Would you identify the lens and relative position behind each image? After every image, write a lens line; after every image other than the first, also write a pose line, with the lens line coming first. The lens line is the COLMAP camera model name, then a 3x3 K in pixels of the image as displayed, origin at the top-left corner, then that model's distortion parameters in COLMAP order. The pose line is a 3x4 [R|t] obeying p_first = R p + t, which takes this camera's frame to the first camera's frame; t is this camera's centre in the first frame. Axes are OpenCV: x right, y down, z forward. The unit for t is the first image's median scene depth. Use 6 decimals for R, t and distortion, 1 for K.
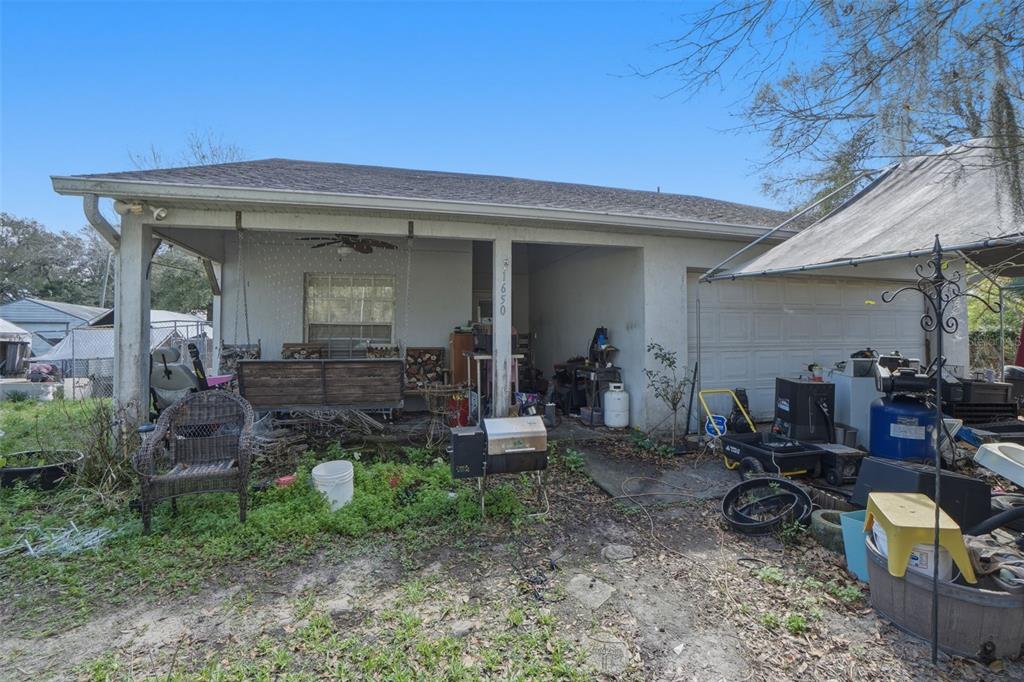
lens RADIAL K [[464.4, 0, 513.9], [0, 464.4, 324.1], [0, 0, 1]] dist [-0.062830, 0.018775]
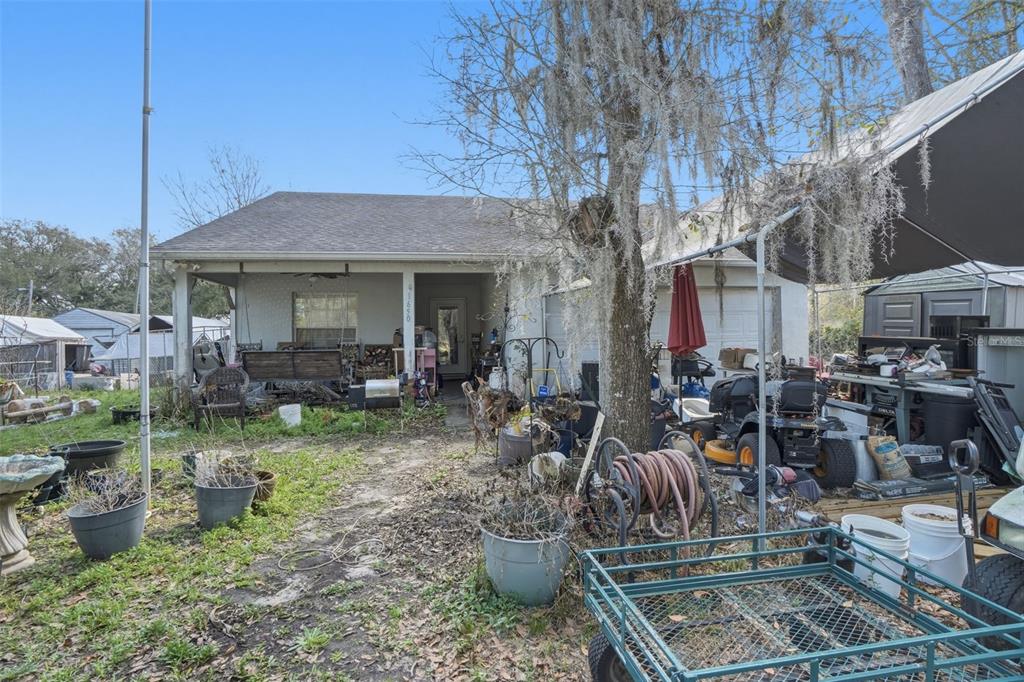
lens RADIAL K [[535.6, 0, 529.5], [0, 535.6, 330.6], [0, 0, 1]] dist [-0.051284, 0.015564]
pose [[0.996289, -0.012703, -0.085124, 0.469286], [0.014119, 0.999772, 0.016047, -0.011186], [0.084901, -0.017189, 0.996241, -0.652069]]
